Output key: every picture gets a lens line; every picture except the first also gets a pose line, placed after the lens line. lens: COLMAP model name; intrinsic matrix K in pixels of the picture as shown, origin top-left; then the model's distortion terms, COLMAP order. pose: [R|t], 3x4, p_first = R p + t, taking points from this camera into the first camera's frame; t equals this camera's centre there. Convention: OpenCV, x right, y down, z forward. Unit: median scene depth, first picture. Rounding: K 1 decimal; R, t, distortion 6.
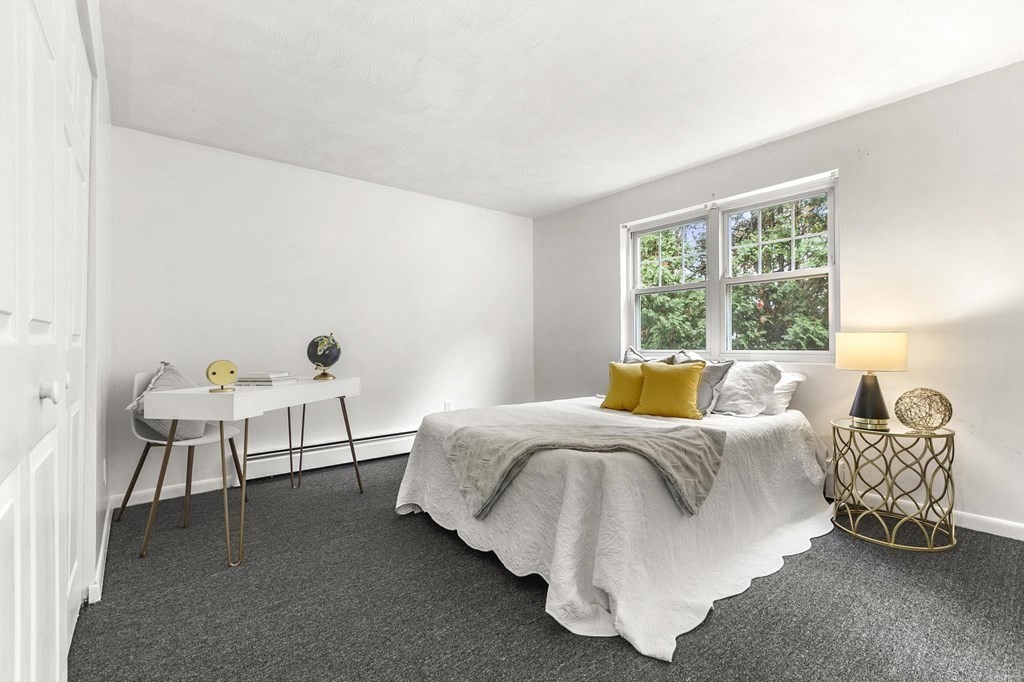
lens RADIAL K [[453.3, 0, 510.6], [0, 453.3, 335.7], [0, 0, 1]] dist [0.001706, -0.001487]
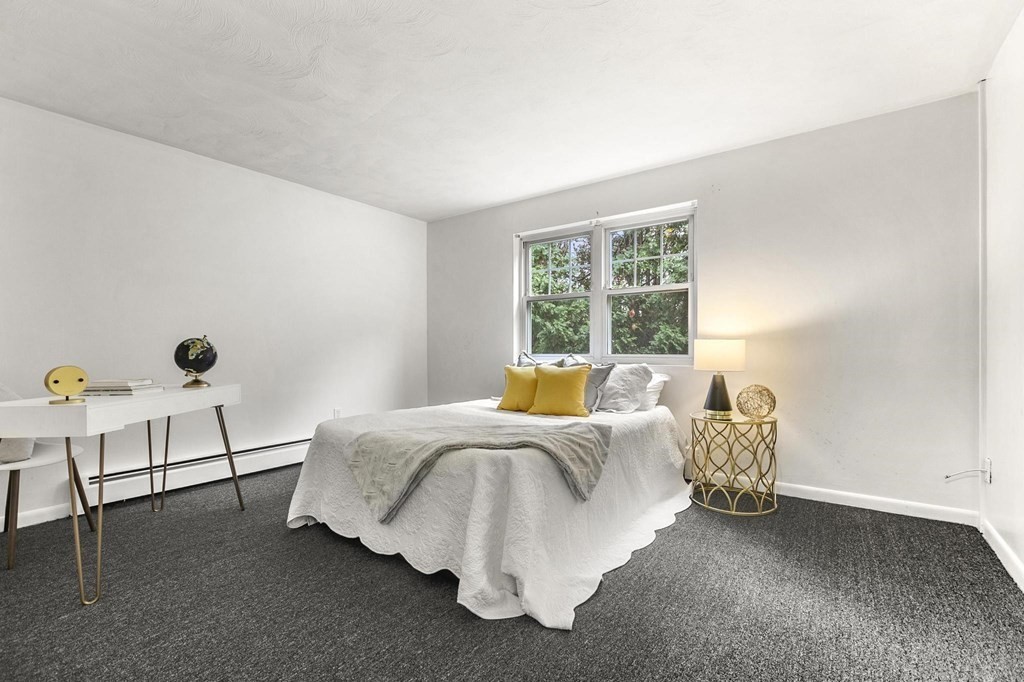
lens RADIAL K [[453.3, 0, 512.4], [0, 453.3, 347.0], [0, 0, 1]] dist [0.001706, -0.001487]
pose [[0.967873, 0.003760, 0.251410, -0.044934], [-0.007621, 0.999867, 0.014385, 0.000229], [-0.251322, -0.015839, 0.967774, -0.026959]]
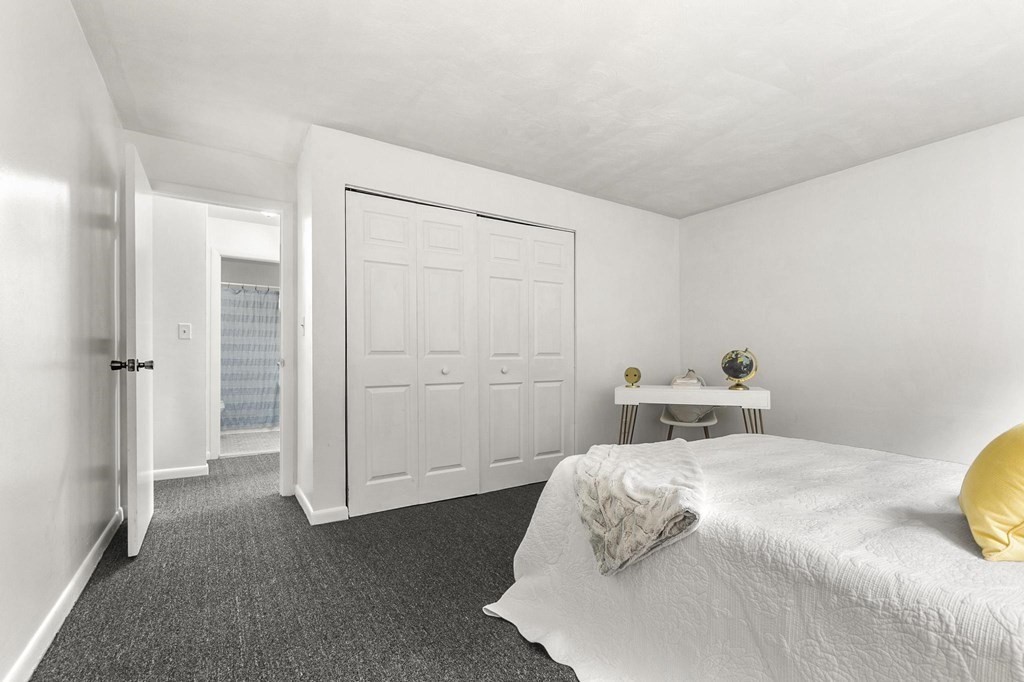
lens RADIAL K [[453.3, 0, 512.6], [0, 453.3, 347.8], [0, 0, 1]] dist [0.001706, -0.001487]
pose [[-0.107491, -0.004123, -0.994198, 1.017331], [0.017937, 0.999821, -0.006085, -0.012225], [0.994044, -0.018487, -0.107397, 0.768711]]
